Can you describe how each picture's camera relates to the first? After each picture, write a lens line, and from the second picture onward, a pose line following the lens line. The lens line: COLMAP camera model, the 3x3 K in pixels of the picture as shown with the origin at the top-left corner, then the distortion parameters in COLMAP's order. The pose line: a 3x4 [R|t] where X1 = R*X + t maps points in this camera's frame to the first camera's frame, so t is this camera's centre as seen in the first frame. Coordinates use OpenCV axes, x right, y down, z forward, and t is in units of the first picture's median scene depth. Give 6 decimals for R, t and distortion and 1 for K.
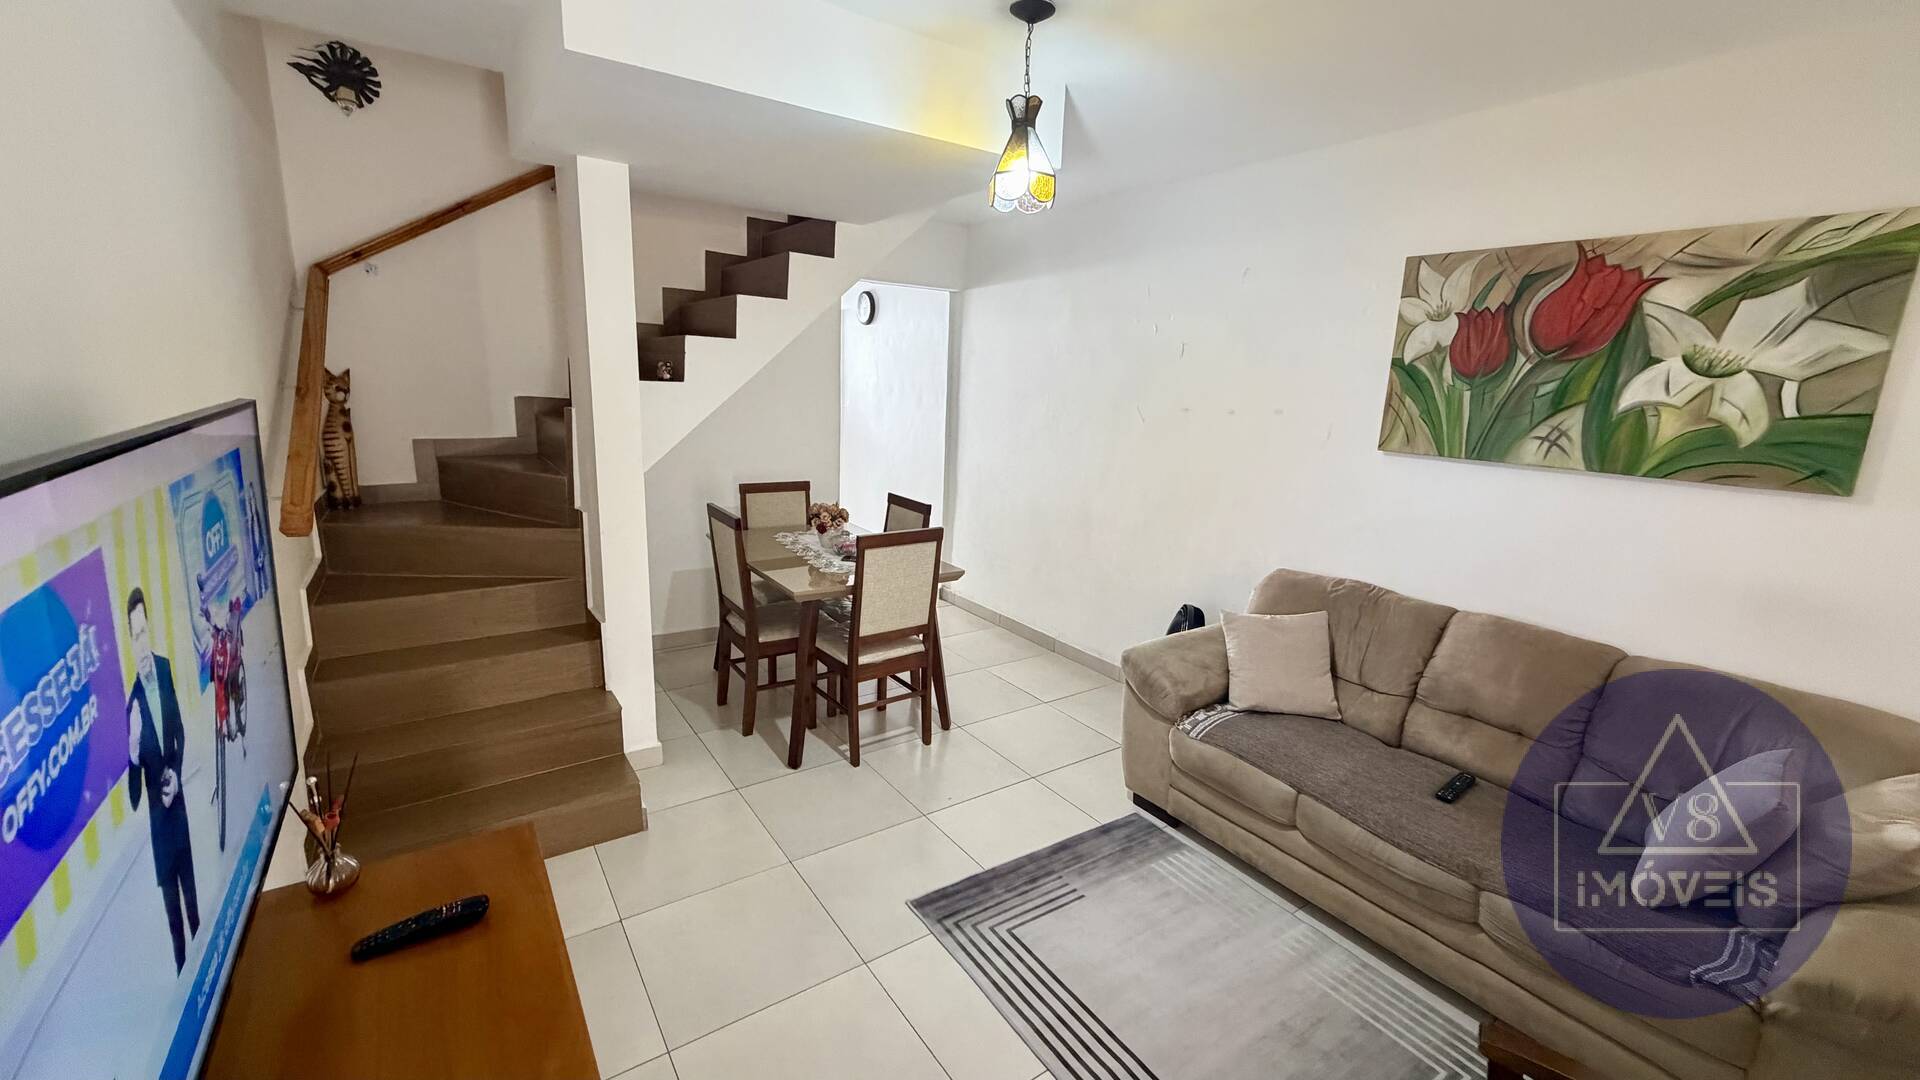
lens RADIAL K [[767.3, 0, 954.0], [0, 767.3, 536.3], [0, 0, 1]] dist [-0.000629, -0.000301]
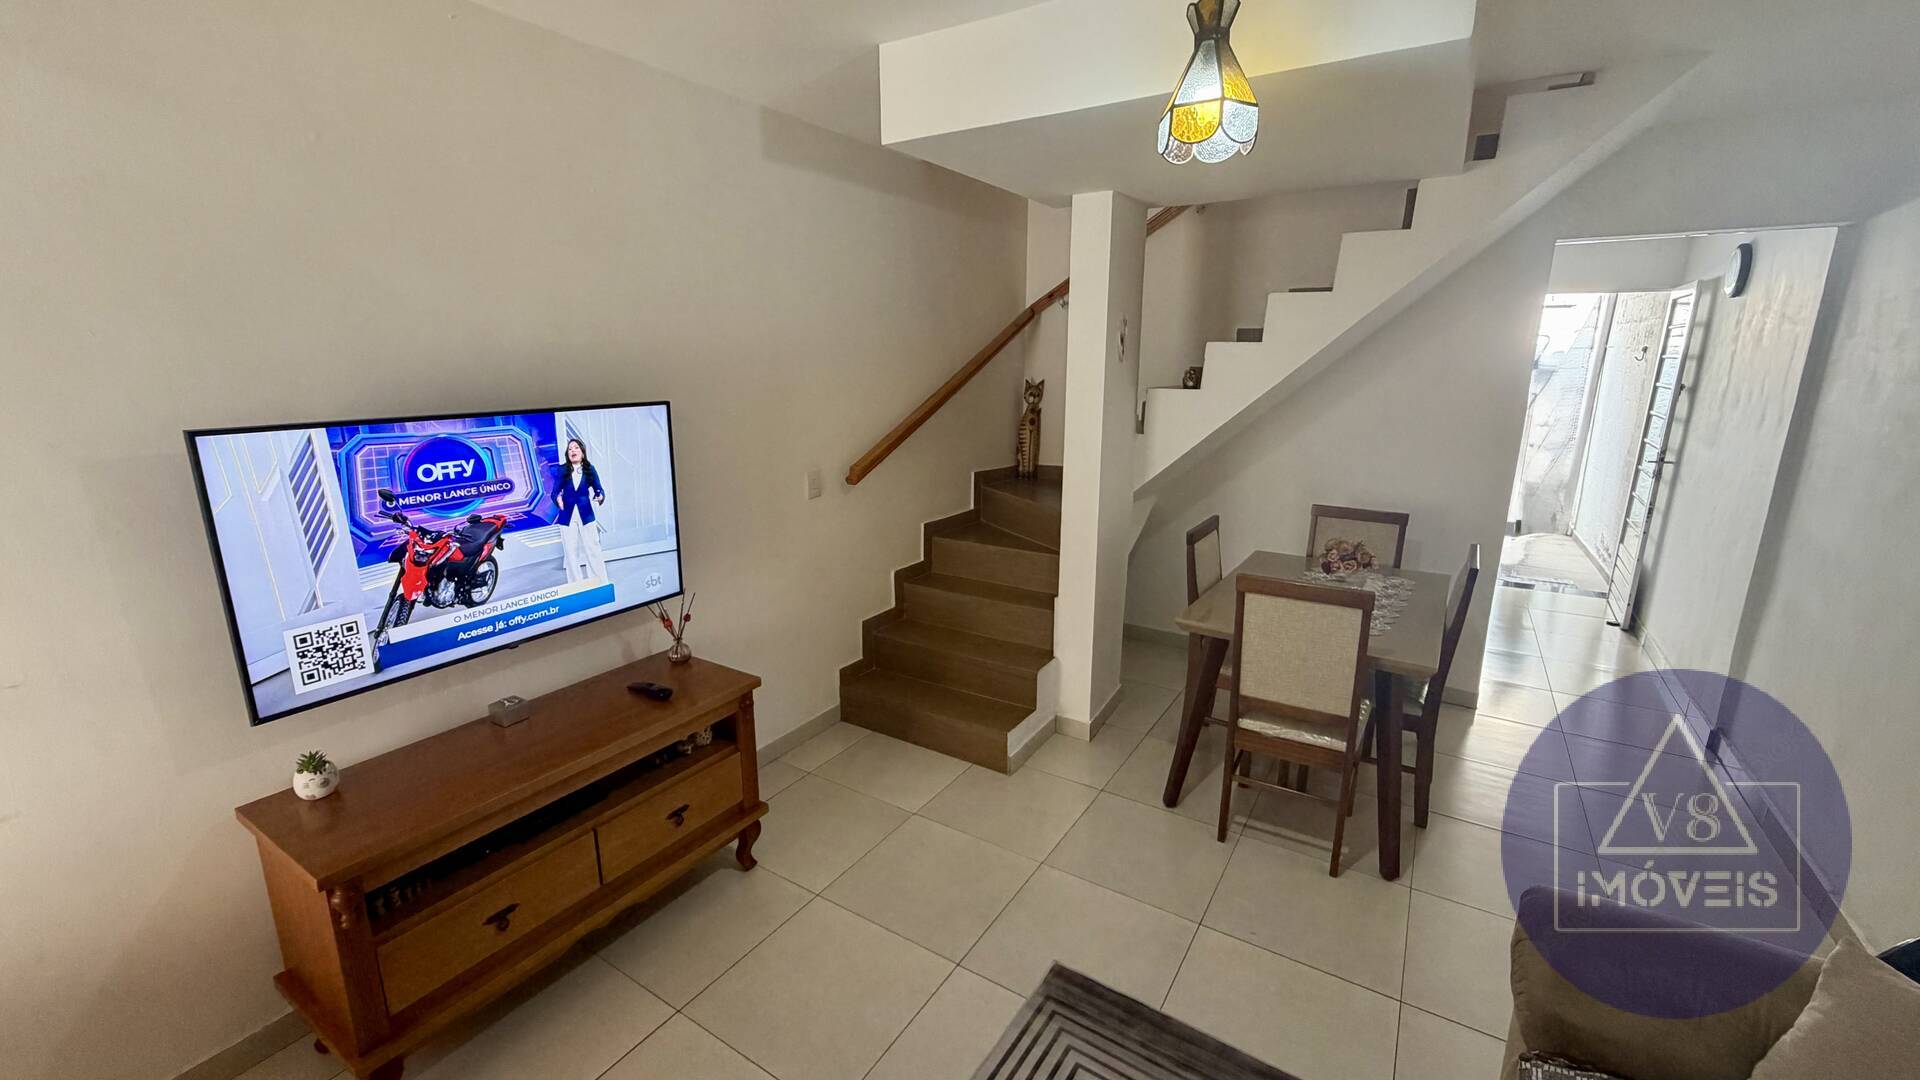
lens RADIAL K [[761.0, 0, 952.4], [0, 761.0, 537.5], [0, 0, 1]] dist [0.001083, 0.000047]
pose [[0.388336, 0.175537, -0.904645, 0.618325], [-0.181088, 0.977085, 0.111858, -0.092368], [0.903550, 0.120381, 0.411225, 0.459051]]
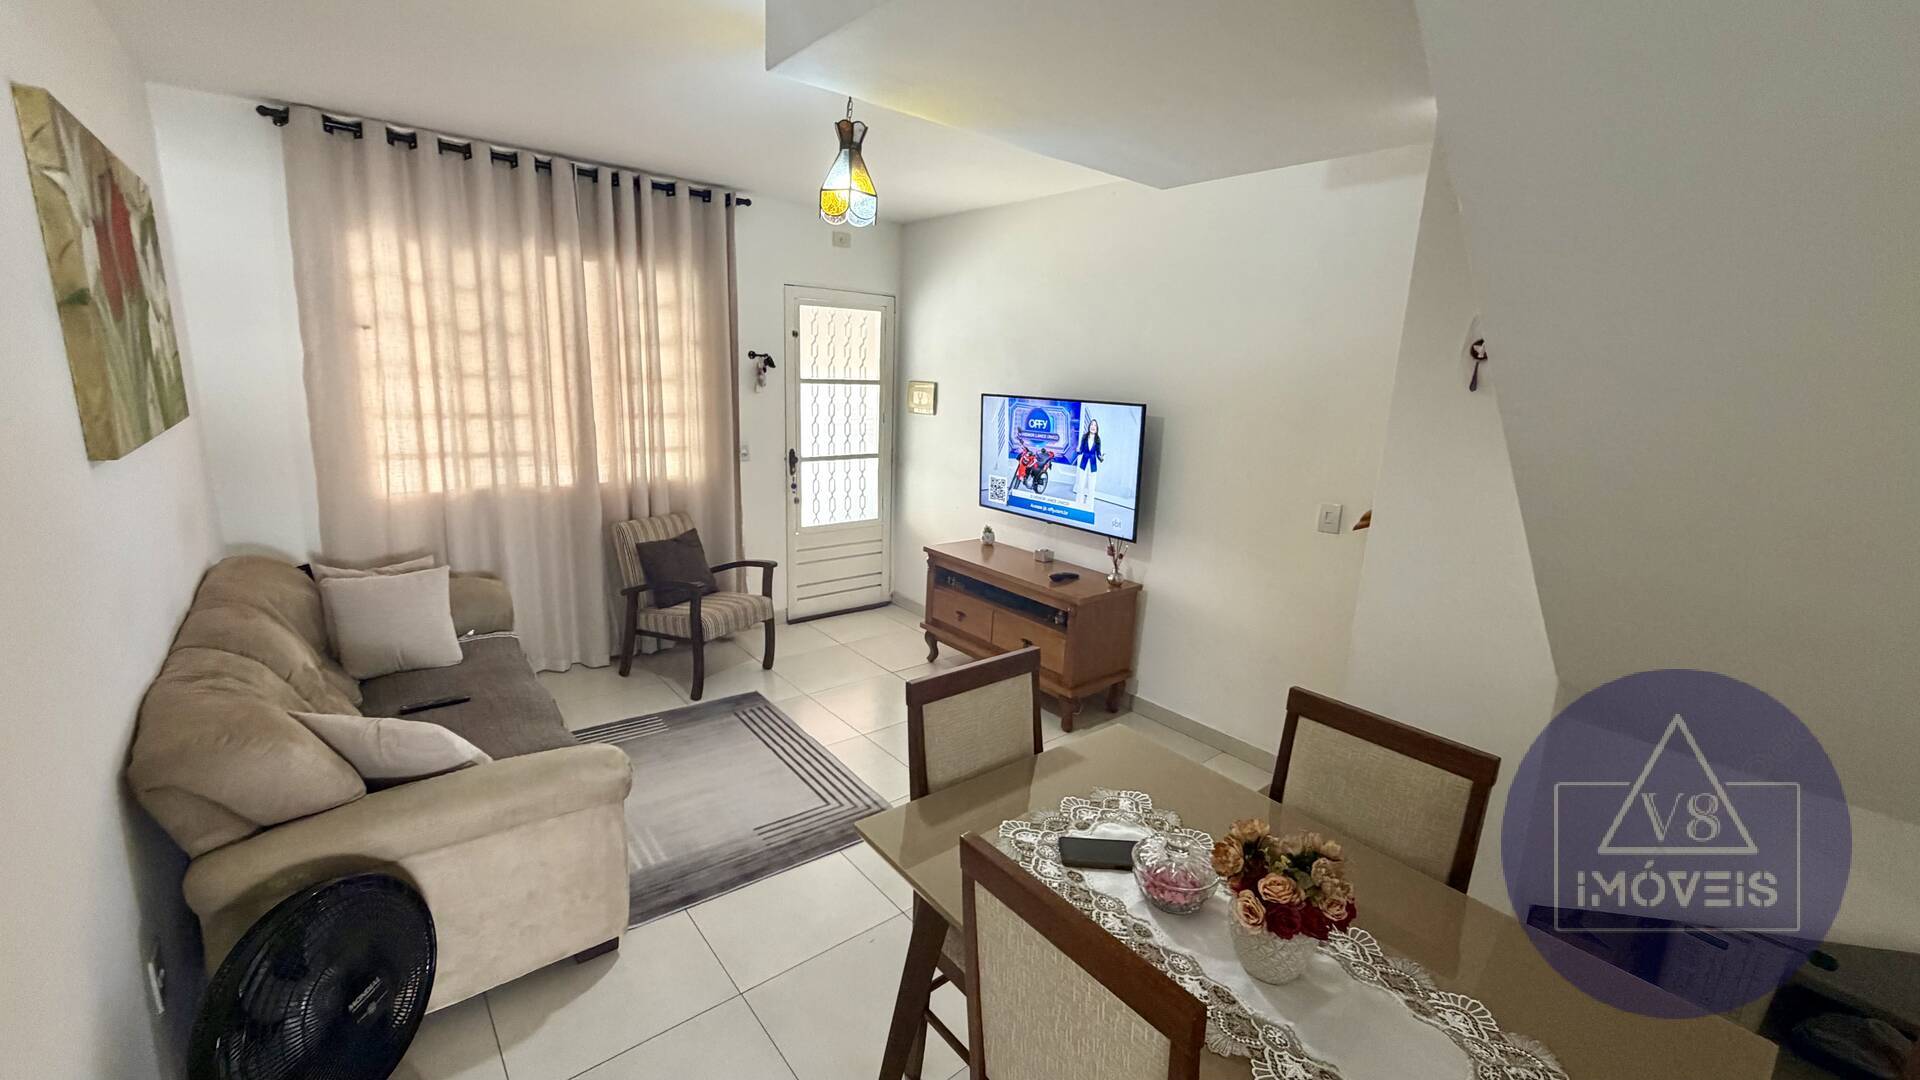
lens RADIAL K [[767.3, 0, 954.0], [0, 767.3, 536.3], [0, 0, 1]] dist [-0.000629, -0.000301]
pose [[-0.992073, -0.068194, -0.105551, 0.028128], [-0.105406, 0.908886, 0.403504, -0.408910], [0.068418, 0.411431, -0.908870, 1.905821]]
